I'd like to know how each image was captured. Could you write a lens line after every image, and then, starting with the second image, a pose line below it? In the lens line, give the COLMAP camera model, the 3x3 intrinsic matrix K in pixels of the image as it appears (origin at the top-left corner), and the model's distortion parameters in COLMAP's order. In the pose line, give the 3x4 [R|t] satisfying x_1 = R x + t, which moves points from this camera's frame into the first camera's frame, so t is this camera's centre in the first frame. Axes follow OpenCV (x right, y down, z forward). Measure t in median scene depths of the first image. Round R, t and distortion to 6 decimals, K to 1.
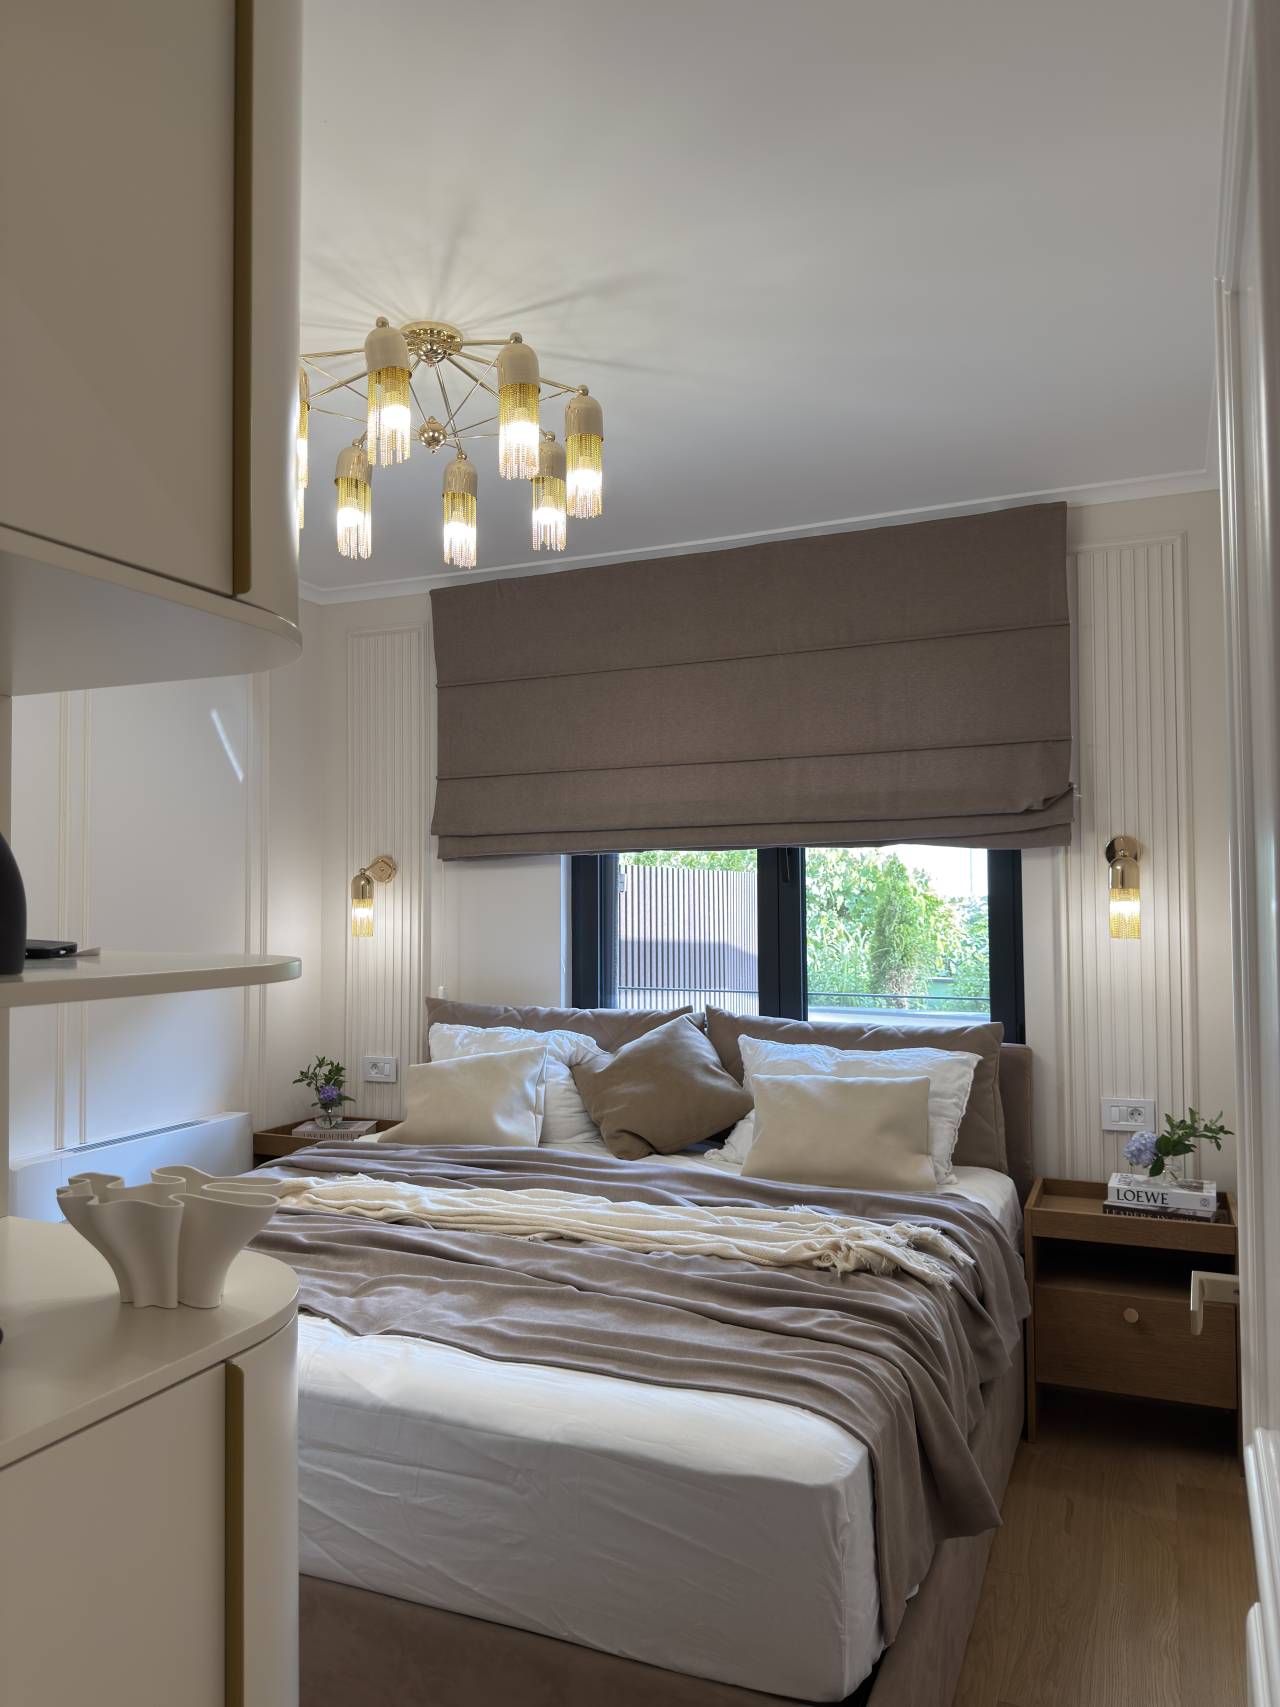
lens RADIAL K [[1206.6, 0, 617.1], [0, 1206.6, 866.2], [0, 0, 1]] dist [0.051730, -0.073984]
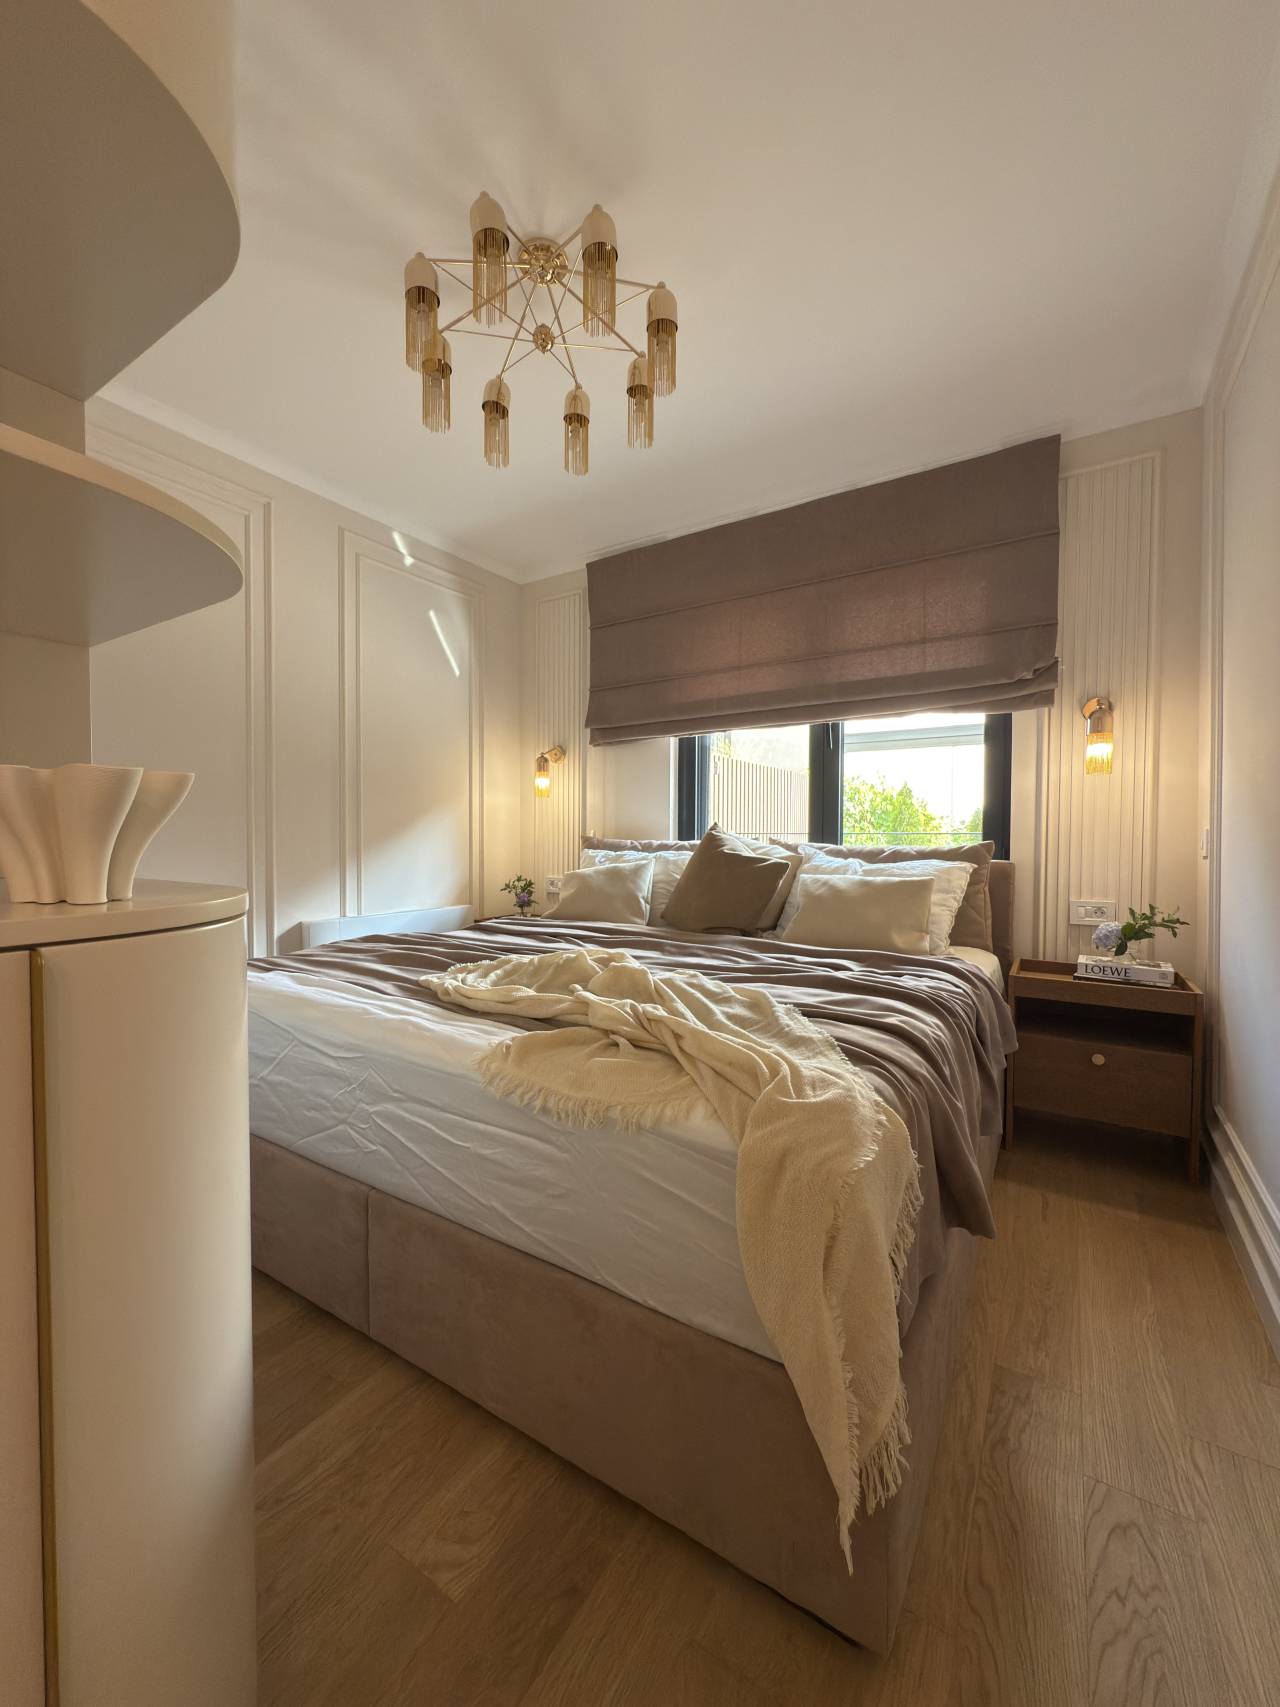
lens RADIAL K [[683.0, 0, 628.6], [0, 683.0, 850.6], [0, 0, 1]] dist [0.001900, -0.000449]
pose [[0.988123, 0.013125, -0.153101, 0.038697], [-0.005320, 0.998670, 0.051280, 0.104580], [0.153571, -0.049856, 0.986879, 0.204639]]
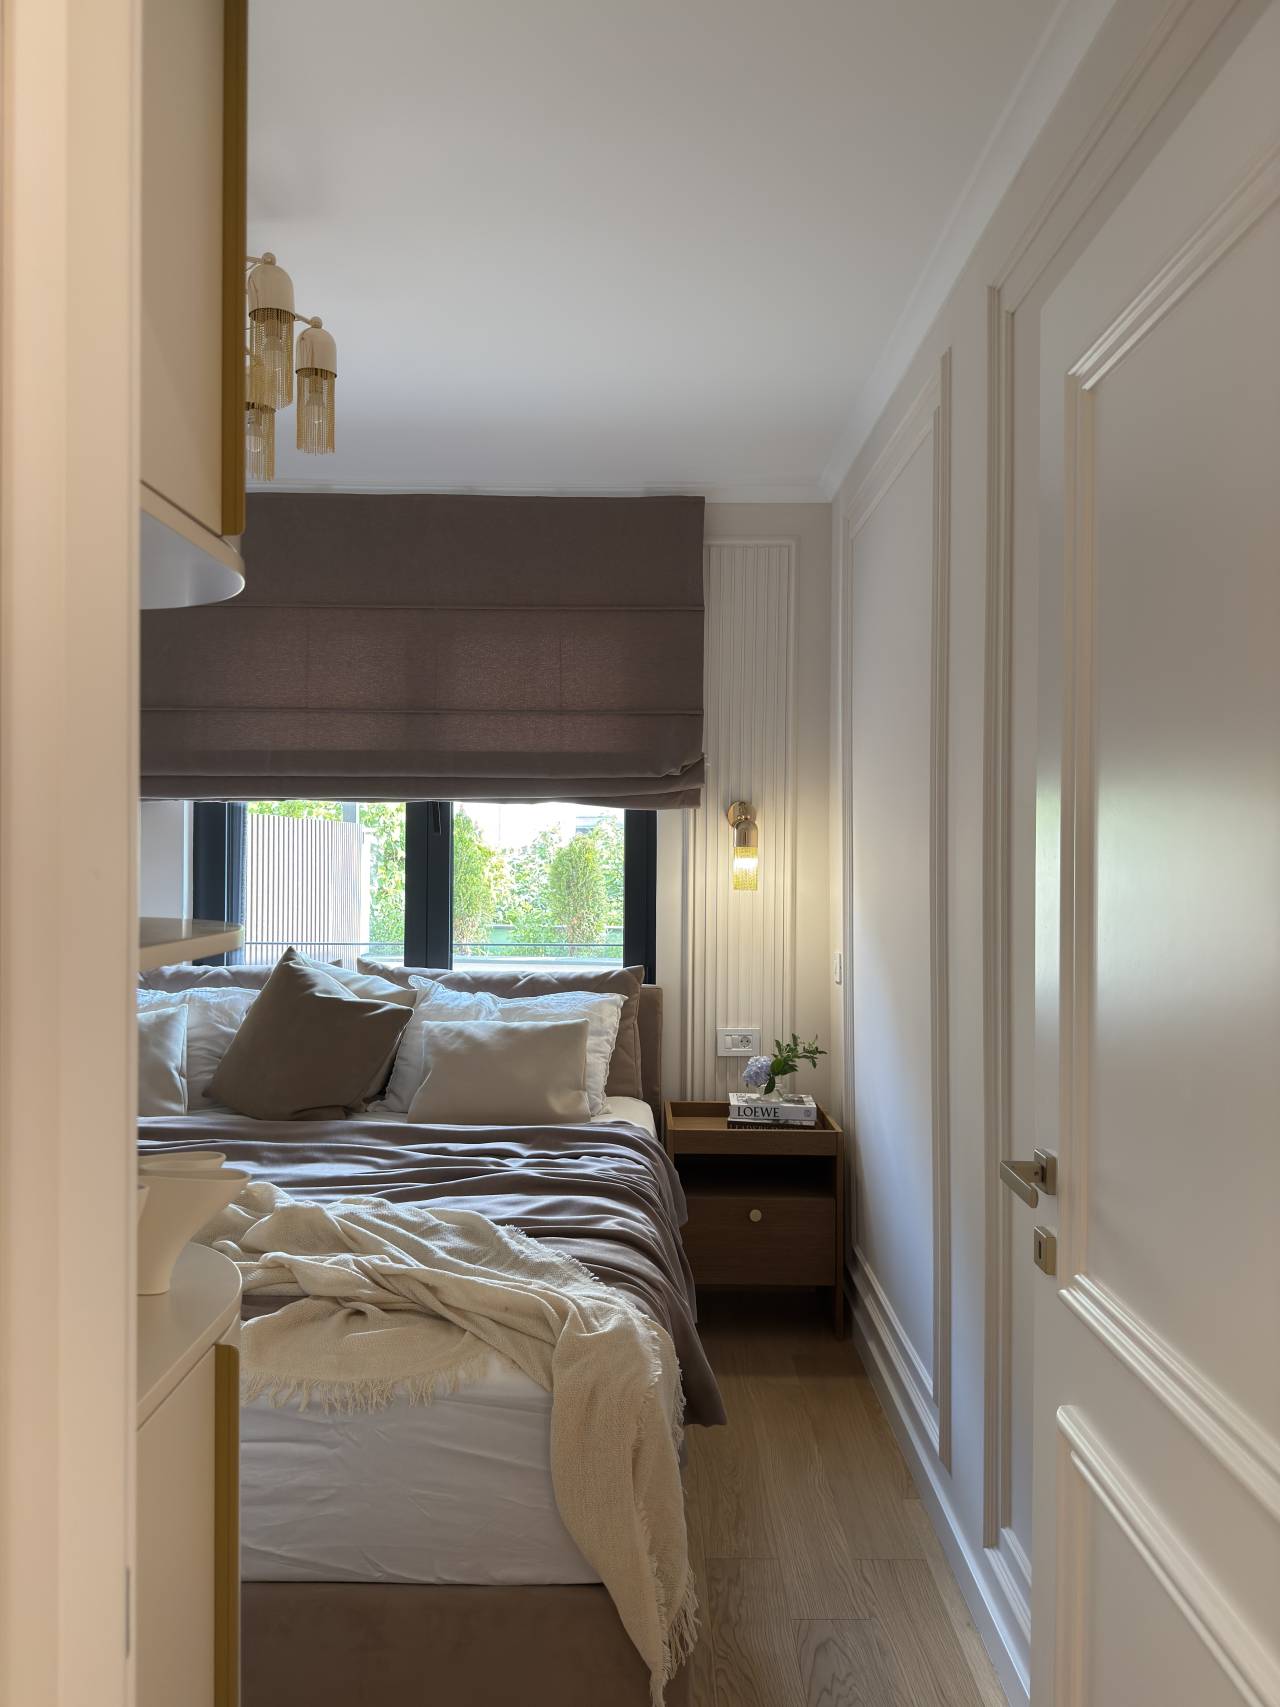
lens RADIAL K [[1206.6, 0, 623.1], [0, 1206.6, 855.1], [0, 0, 1]] dist [0.051730, -0.073984]
pose [[0.920369, 0.006807, 0.390992, -0.129869], [-0.019857, 0.999372, 0.029345, -0.003452], [-0.390547, -0.034773, 0.919926, 0.001026]]
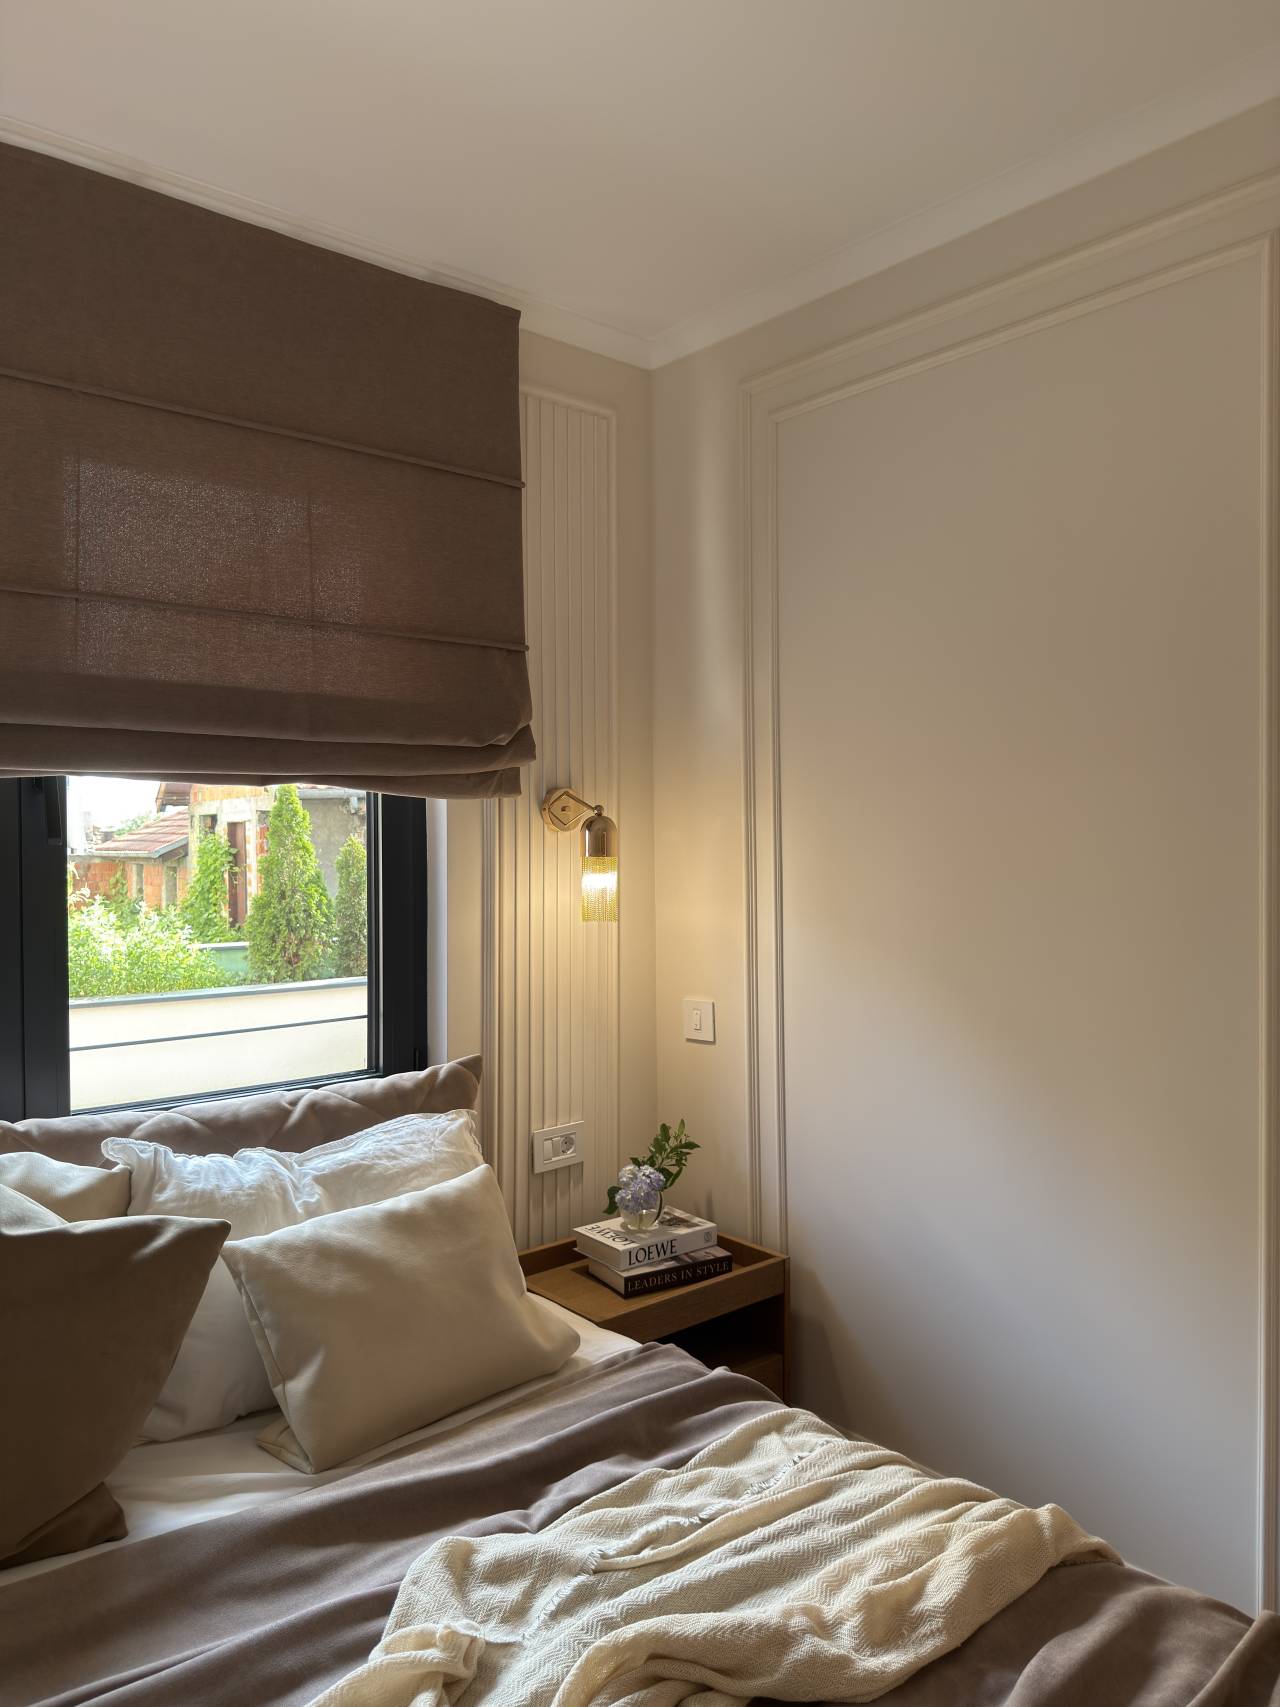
lens RADIAL K [[1206.6, 0, 639.7], [0, 1206.6, 860.2], [0, 0, 1]] dist [0.051730, -0.073984]
pose [[0.424527, -0.016561, 0.905264, -0.250495], [-0.026934, 0.999159, 0.030909, -0.002362], [-0.905015, -0.037504, 0.423724, 0.635791]]
